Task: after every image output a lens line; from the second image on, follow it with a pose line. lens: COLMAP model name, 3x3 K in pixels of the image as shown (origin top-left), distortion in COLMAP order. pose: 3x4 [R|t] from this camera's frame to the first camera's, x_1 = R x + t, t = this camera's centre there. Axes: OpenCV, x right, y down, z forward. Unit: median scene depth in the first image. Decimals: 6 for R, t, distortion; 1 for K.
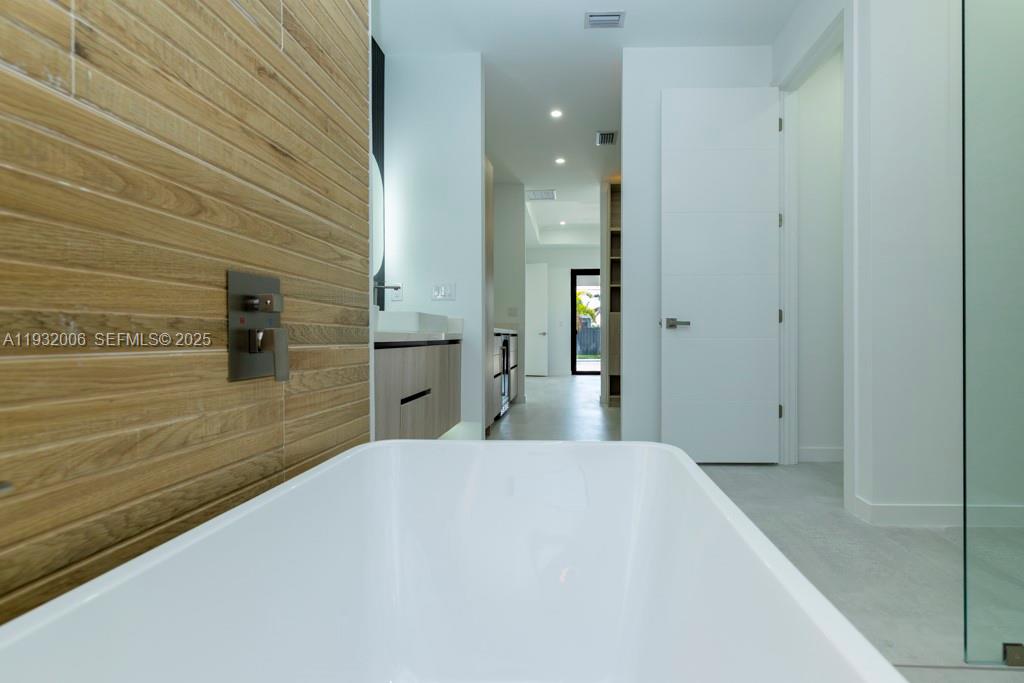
lens RADIAL K [[485.7, 0, 558.1], [0, 485.7, 342.0], [0, 0, 1]] dist [-0.000693, 0.001728]
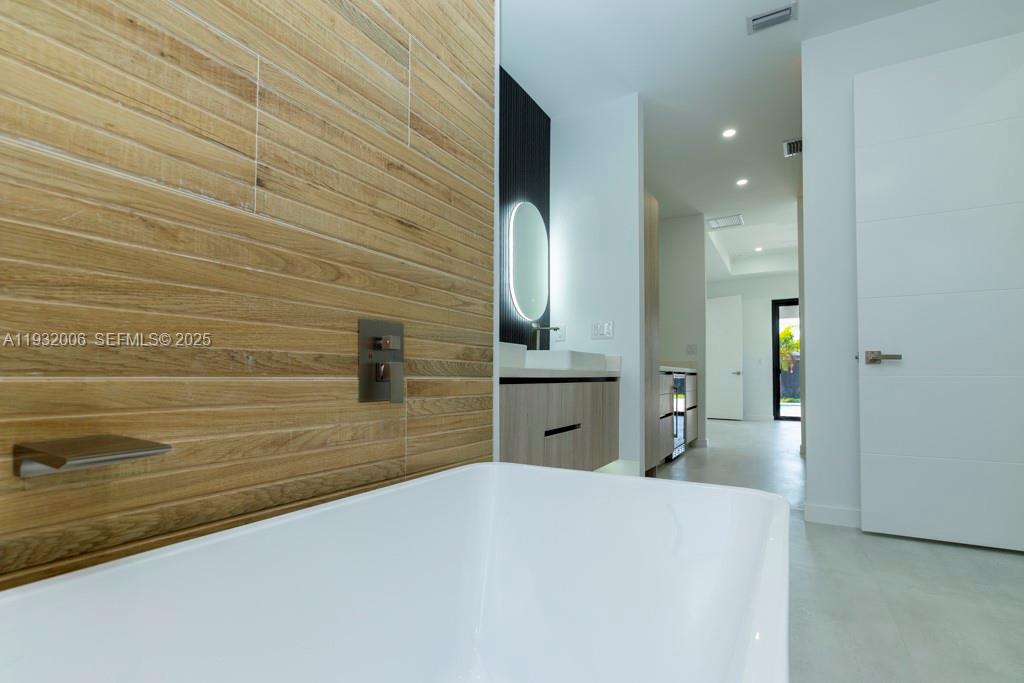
lens RADIAL K [[484.3, 0, 507.7], [0, 484.3, 366.0], [0, 0, 1]] dist [-0.000536, 0.000420]
pose [[0.877791, -0.008531, -0.478968, 0.253891], [-0.007615, 0.999467, -0.031758, 0.017767], [0.478983, 0.031524, 0.877258, 0.021045]]
